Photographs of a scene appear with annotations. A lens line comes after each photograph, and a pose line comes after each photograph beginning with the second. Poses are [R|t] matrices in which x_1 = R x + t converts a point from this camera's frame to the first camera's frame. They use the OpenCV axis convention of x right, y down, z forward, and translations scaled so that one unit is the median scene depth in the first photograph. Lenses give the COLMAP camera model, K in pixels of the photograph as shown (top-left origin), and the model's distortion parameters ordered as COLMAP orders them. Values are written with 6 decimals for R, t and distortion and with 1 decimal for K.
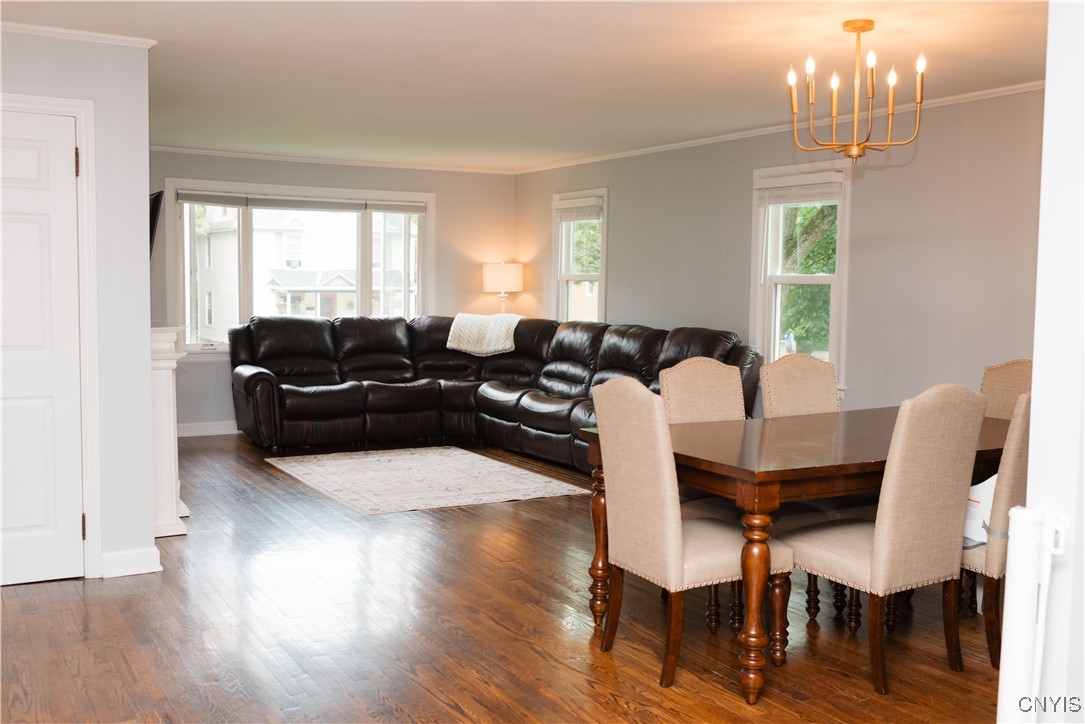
lens RADIAL K [[1079.8, 0, 542.5], [0, 1079.8, 362.0], [0, 0, 1]] dist [-0.011297, -0.001895]
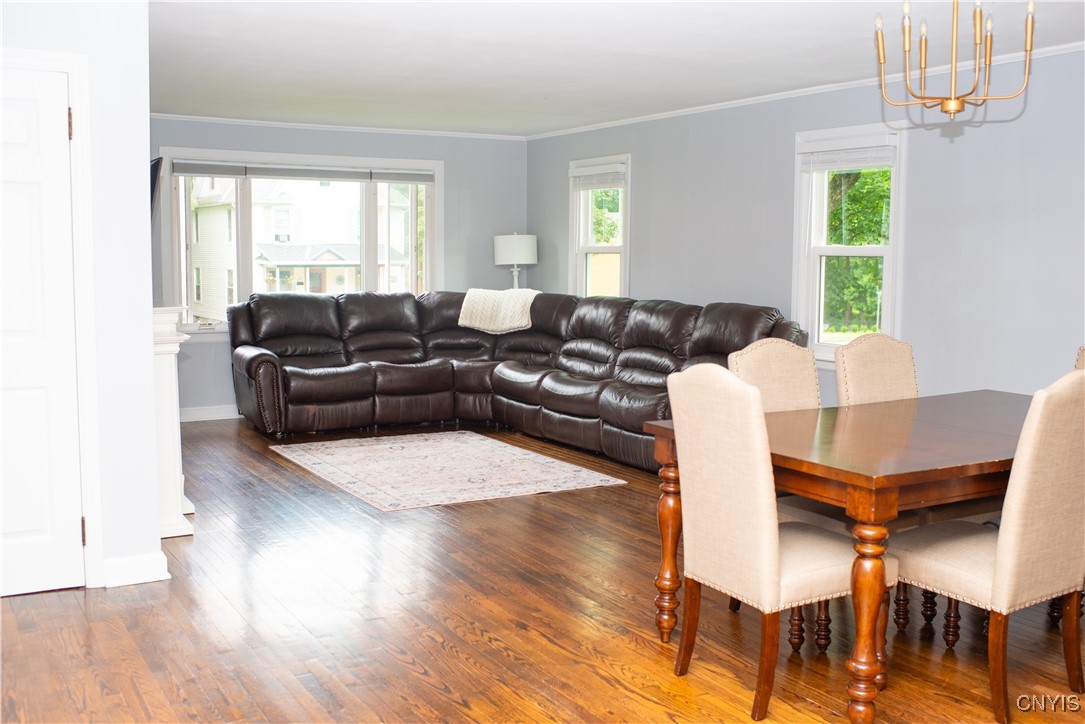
lens RADIAL K [[1093.9, 0, 542.5], [0, 1093.9, 362.0], [0, 0, 1]] dist [-0.102575, 0.102668]
pose [[0.999941, -0.006342, 0.008783, -0.047859], [0.006130, 0.999695, 0.023942, -0.007323], [-0.008932, -0.023887, 0.999675, 0.098844]]
